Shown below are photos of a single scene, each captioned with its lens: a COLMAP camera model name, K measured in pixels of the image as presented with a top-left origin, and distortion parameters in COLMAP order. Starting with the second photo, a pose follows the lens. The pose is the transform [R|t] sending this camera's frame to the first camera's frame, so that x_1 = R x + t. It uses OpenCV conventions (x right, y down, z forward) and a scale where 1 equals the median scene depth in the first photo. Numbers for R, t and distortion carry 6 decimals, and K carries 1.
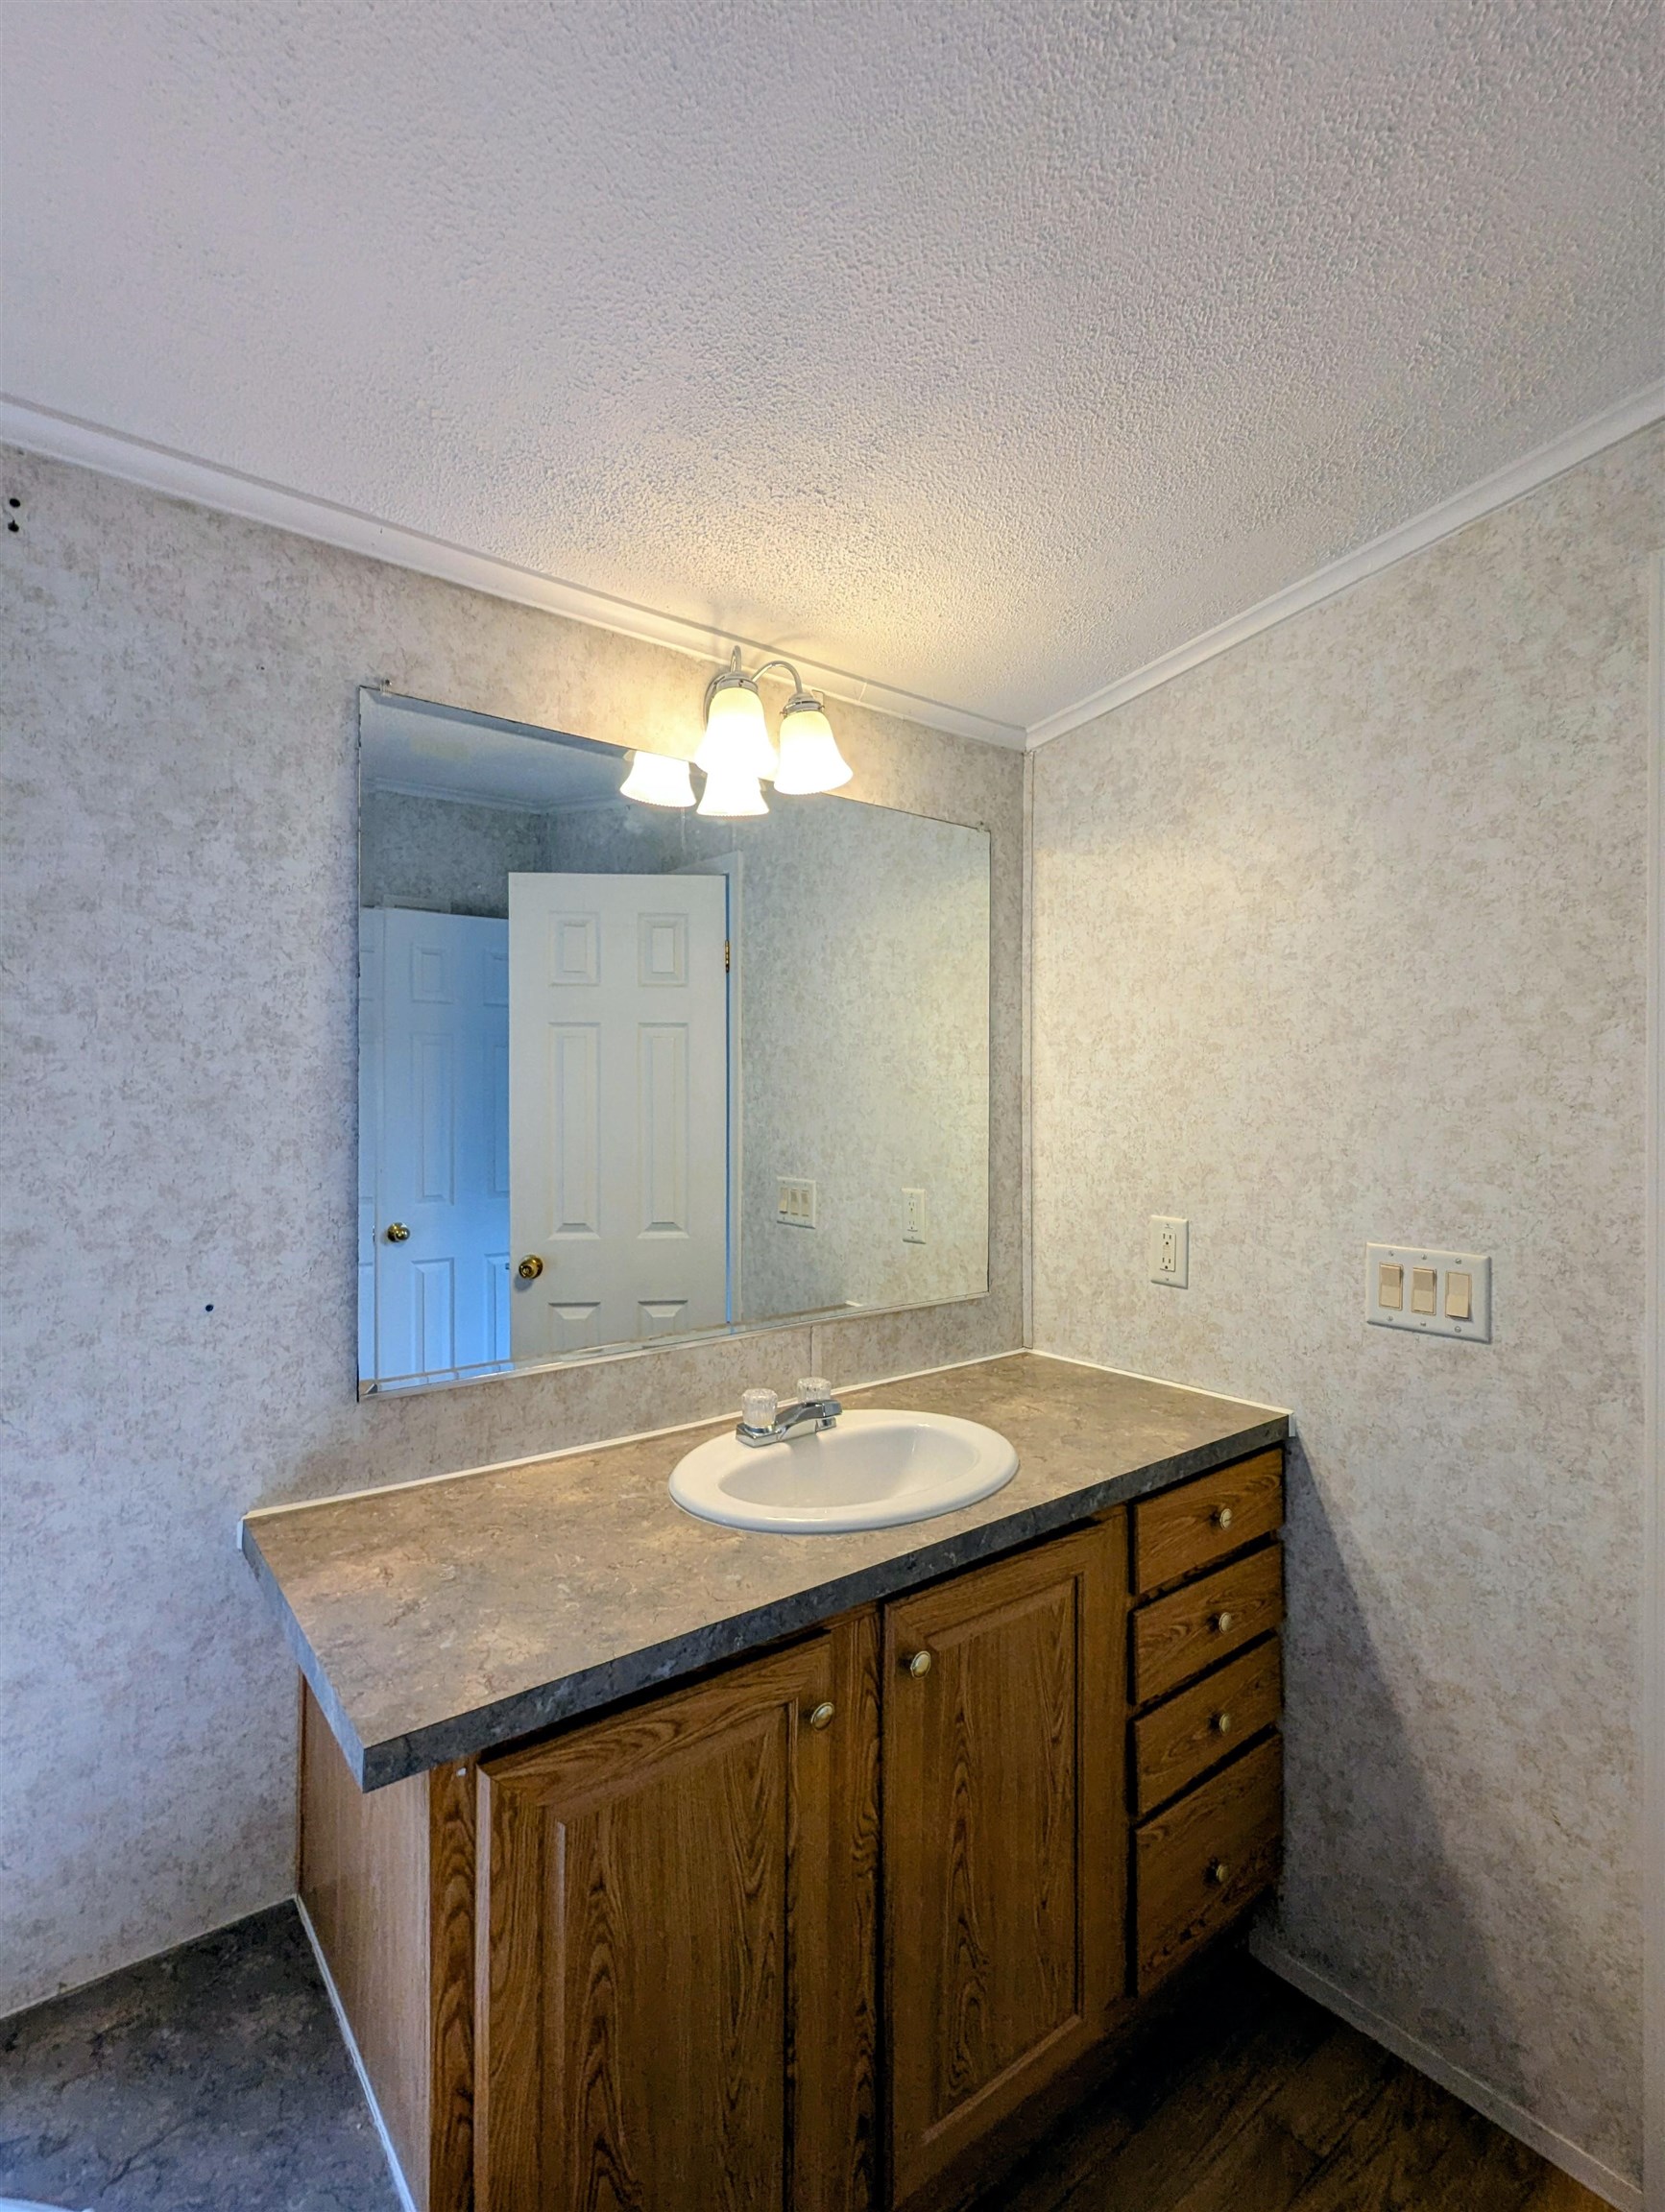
lens RADIAL K [[1036.7, 0, 833.7], [0, 1036.7, 1095.0], [0, 0, 1]] dist [-0.001041, -0.000837]
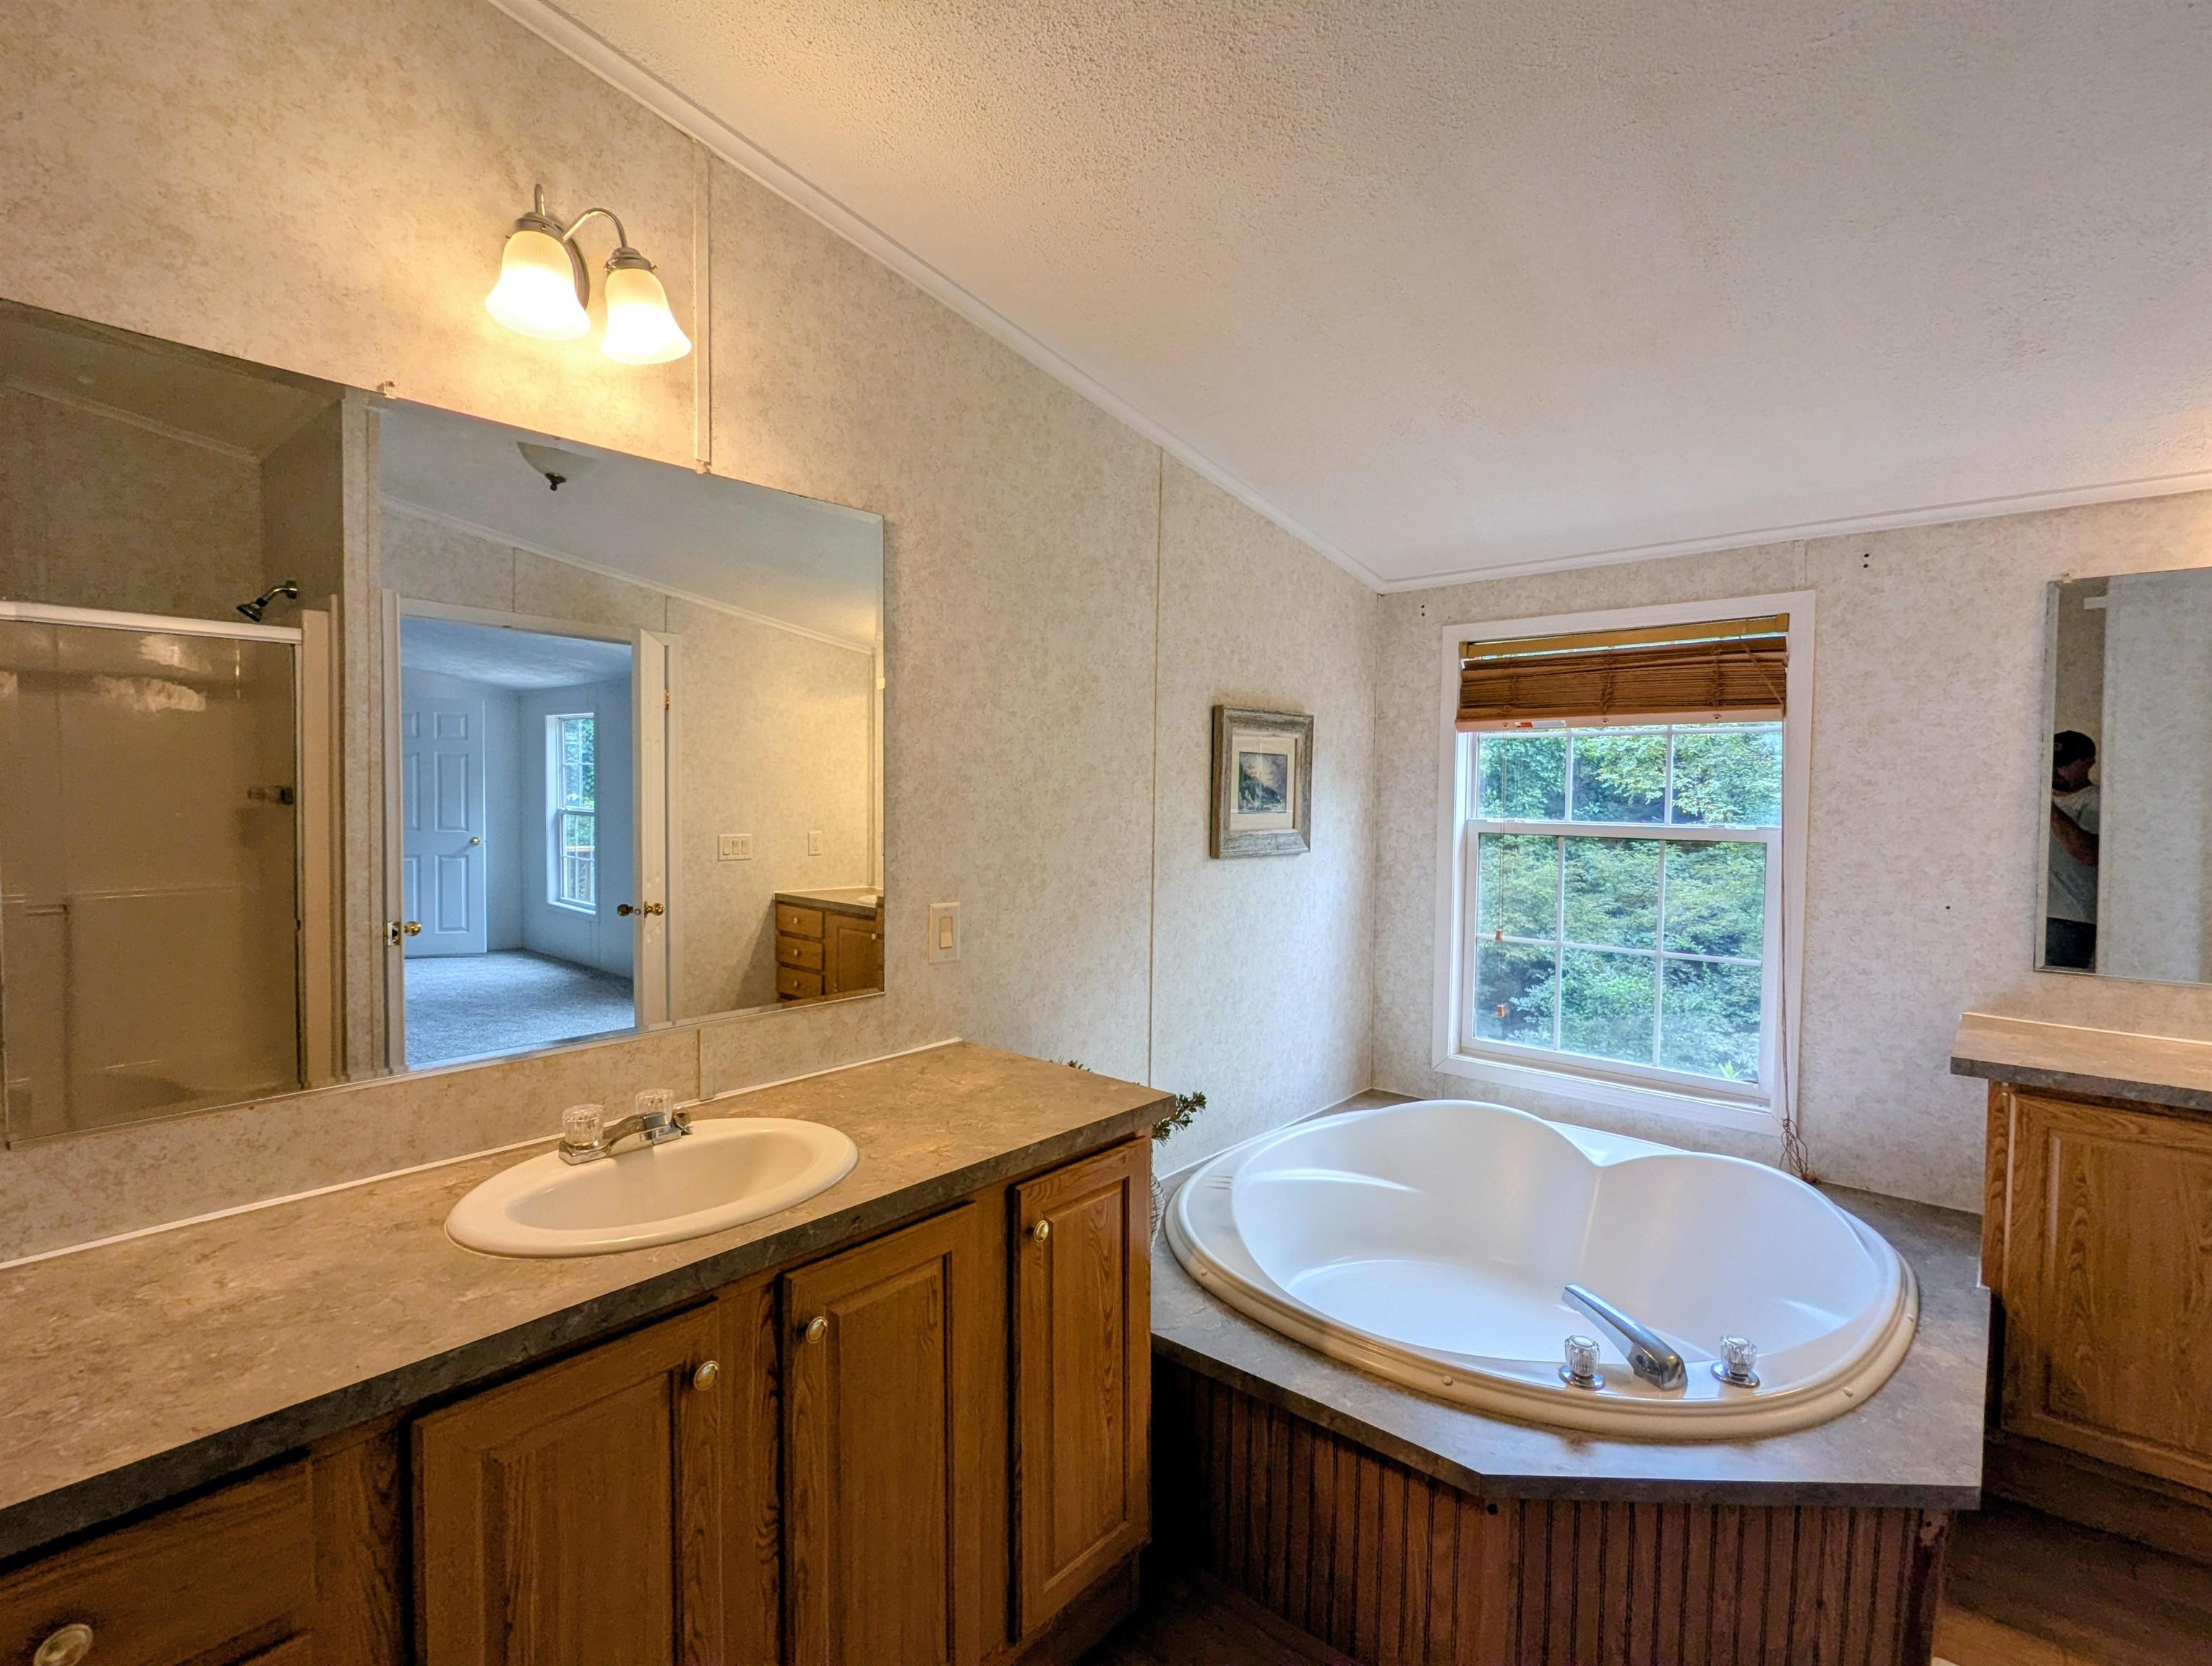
lens RADIAL K [[1048.1, 0, 1104.0], [0, 1048.1, 829.9], [0, 0, 1]] dist [0.002853, -0.000561]
pose [[0.180955, 0.032516, -0.982954, 1.211004], [-0.007322, 0.999470, 0.031715, -0.004743], [0.983464, 0.001459, 0.181098, -1.096261]]
